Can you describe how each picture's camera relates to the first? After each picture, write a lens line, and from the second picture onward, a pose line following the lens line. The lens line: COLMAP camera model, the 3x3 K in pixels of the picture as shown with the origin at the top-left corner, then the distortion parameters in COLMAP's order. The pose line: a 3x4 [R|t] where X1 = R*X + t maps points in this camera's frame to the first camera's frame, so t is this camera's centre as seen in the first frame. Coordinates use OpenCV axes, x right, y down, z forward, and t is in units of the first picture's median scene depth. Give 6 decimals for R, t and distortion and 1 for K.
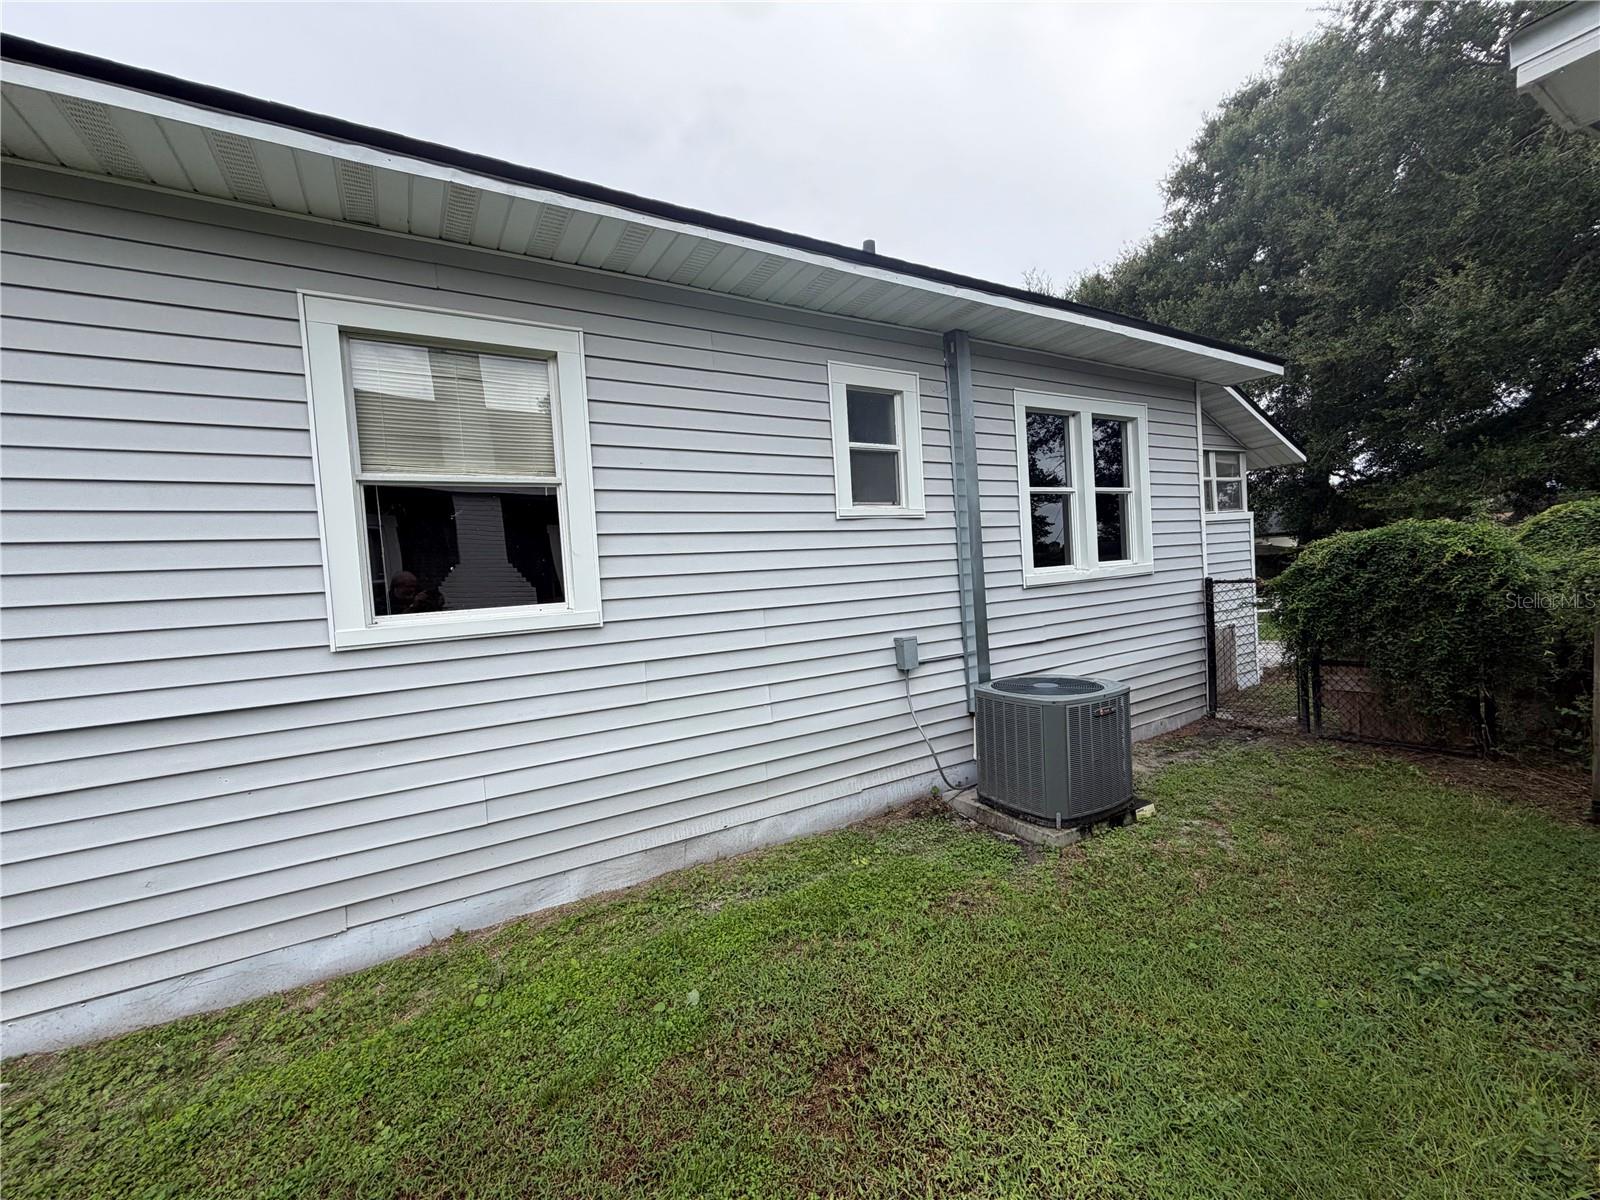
lens RADIAL K [[644.8, 0, 796.3], [0, 644.8, 600.2], [0, 0, 1]] dist [0.001697, 0.000020]
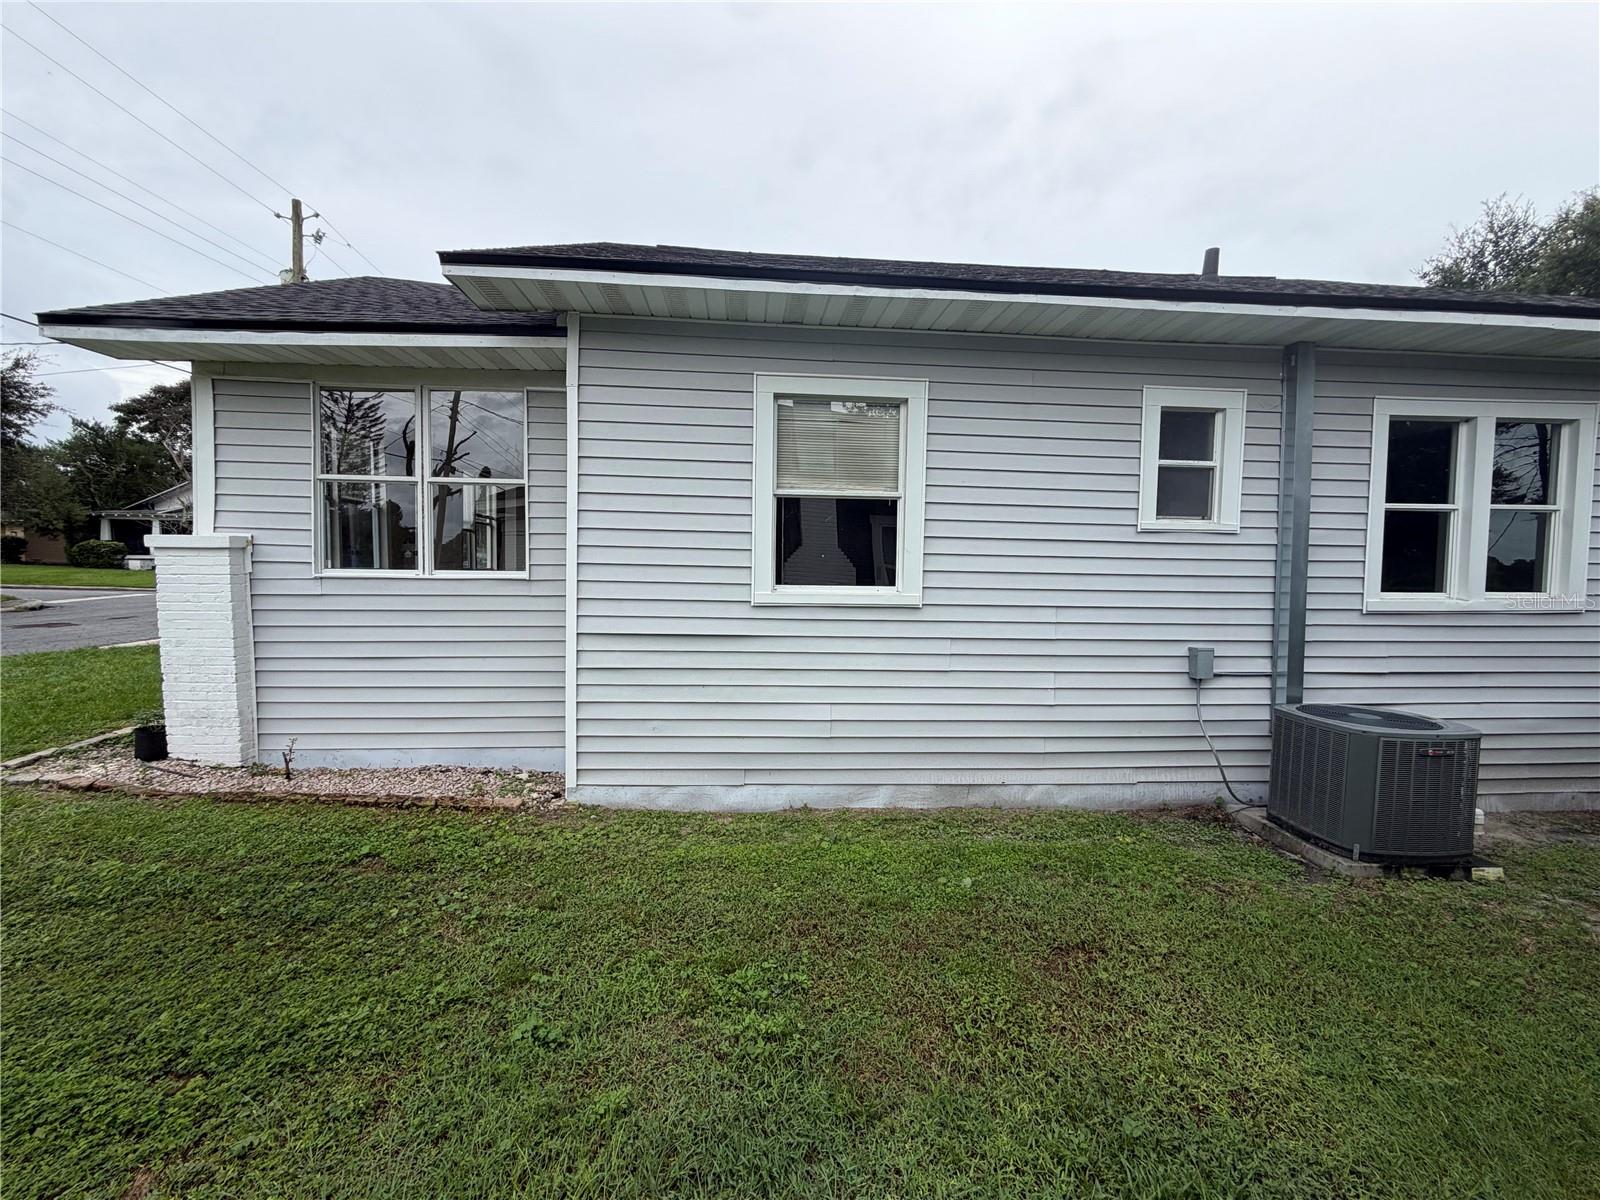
lens RADIAL K [[644.8, 0, 796.3], [0, 644.8, 600.2], [0, 0, 1]] dist [0.001697, 0.000020]
pose [[0.895327, 0.096389, -0.434855, 0.031759], [-0.088393, 0.995336, 0.038630, -0.001482], [0.436551, 0.003851, 0.899671, -0.231260]]
